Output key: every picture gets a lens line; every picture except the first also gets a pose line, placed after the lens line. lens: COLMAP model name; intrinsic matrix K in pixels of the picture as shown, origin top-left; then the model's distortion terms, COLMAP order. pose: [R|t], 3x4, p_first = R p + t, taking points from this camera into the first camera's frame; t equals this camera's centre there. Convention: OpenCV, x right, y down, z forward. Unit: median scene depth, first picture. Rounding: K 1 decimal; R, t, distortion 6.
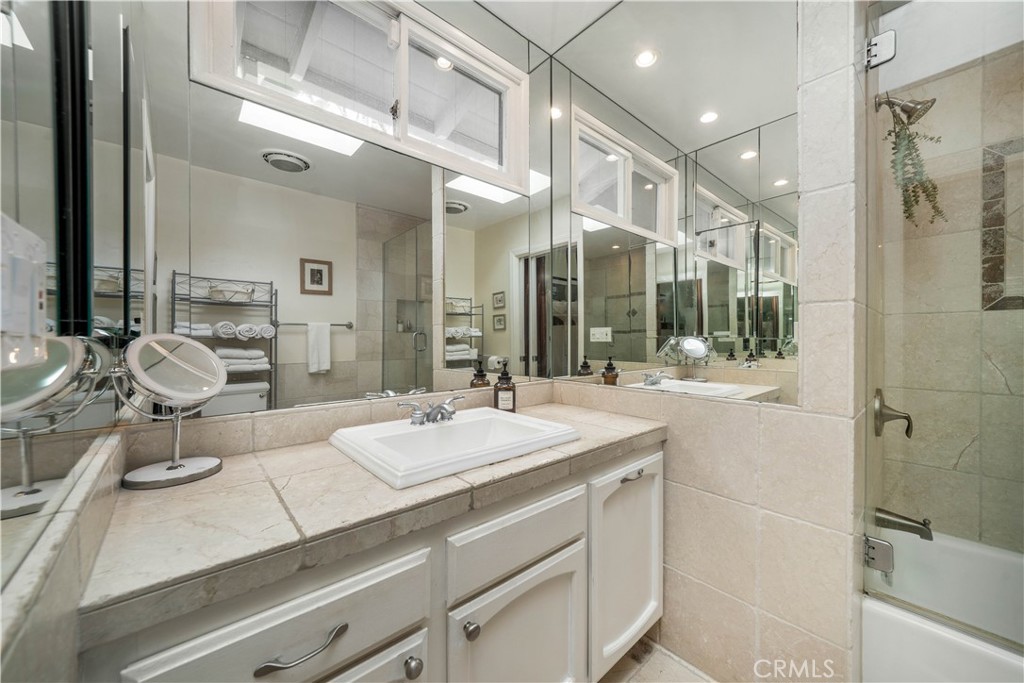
lens RADIAL K [[373.9, 0, 503.3], [0, 373.9, 344.8], [0, 0, 1]] dist [-0.018259, 0.002221]
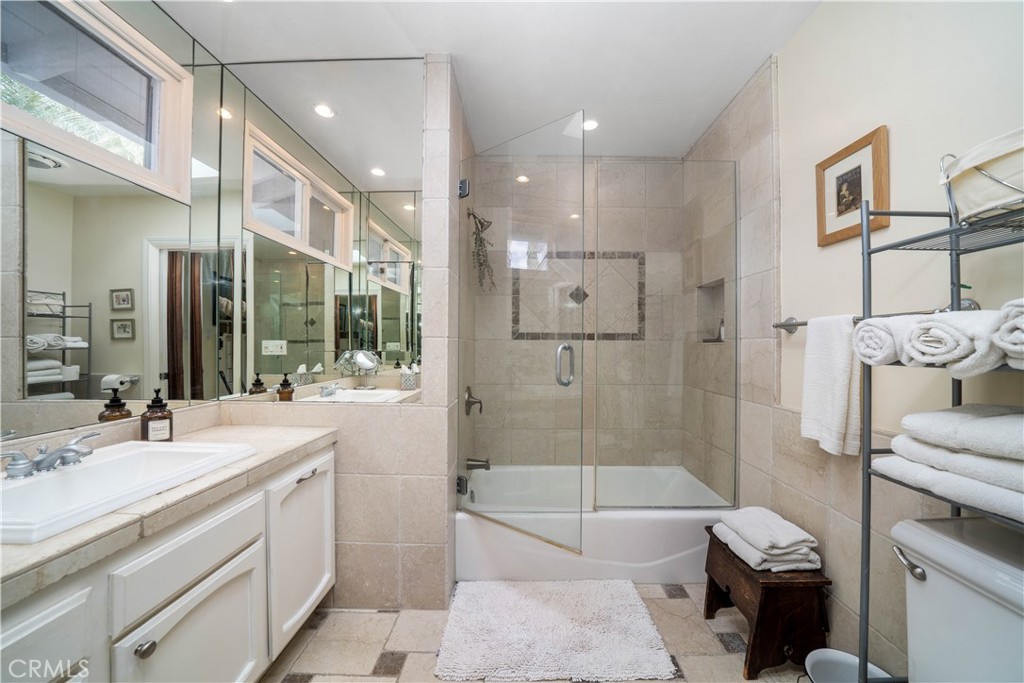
lens RADIAL K [[373.9, 0, 512.5], [0, 373.9, 339.4], [0, 0, 1]] dist [-0.018259, 0.002221]
pose [[0.676351, 0.010881, 0.736499, -0.084176], [0.010484, 0.999647, -0.024396, -0.047585], [-0.736505, 0.024222, 0.675998, -0.282447]]
